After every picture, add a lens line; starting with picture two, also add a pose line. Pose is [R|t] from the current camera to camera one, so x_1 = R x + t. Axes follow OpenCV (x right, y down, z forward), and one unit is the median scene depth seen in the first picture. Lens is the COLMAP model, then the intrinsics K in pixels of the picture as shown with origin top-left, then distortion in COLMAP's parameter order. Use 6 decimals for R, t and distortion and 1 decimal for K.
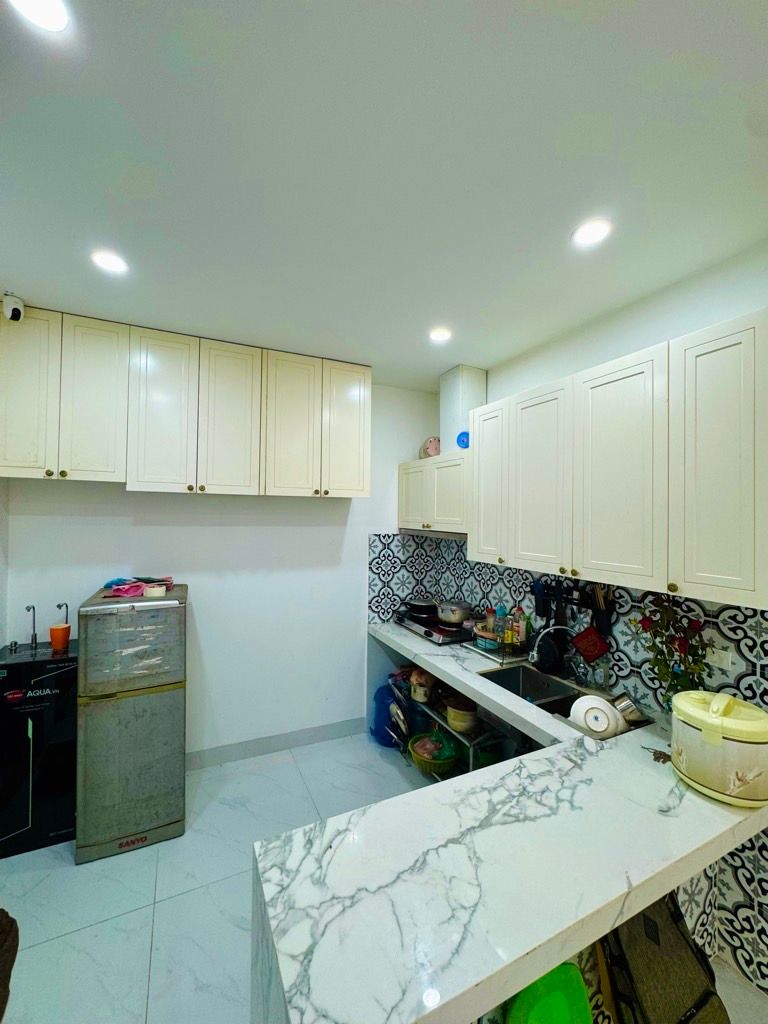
lens RADIAL K [[409.8, 0, 384.6], [0, 409.8, 507.7], [0, 0, 1]] dist [-0.008040, 0.001431]
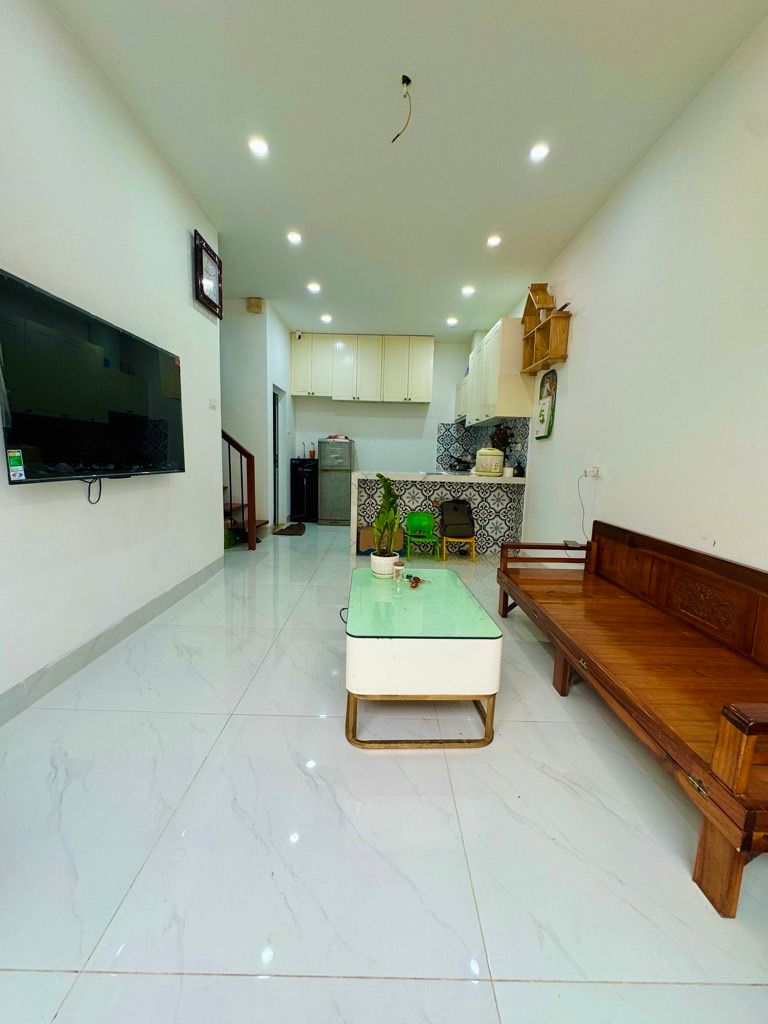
lens RADIAL K [[409.8, 0, 384.8], [0, 409.8, 514.1], [0, 0, 1]] dist [-0.008040, 0.001431]
pose [[0.895493, 0.076821, -0.438396, 0.773649], [-0.012302, 0.988888, 0.148156, 0.256107], [0.444906, -0.127279, 0.886487, -1.123131]]
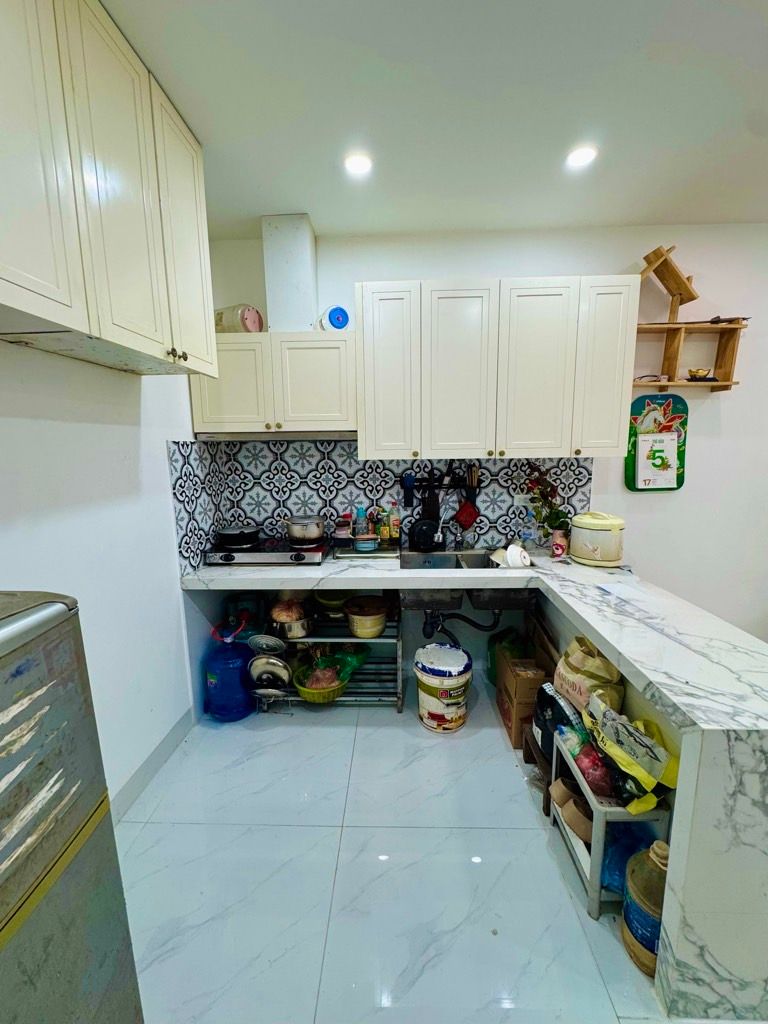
lens RADIAL K [[409.8, 0, 382.9], [0, 409.8, 510.2], [0, 0, 1]] dist [-0.008040, 0.001431]
pose [[0.471470, -0.156116, 0.867954, -0.547311], [0.005542, 0.984711, 0.174106, 0.075731], [-0.881865, -0.077275, 0.465127, 0.500659]]
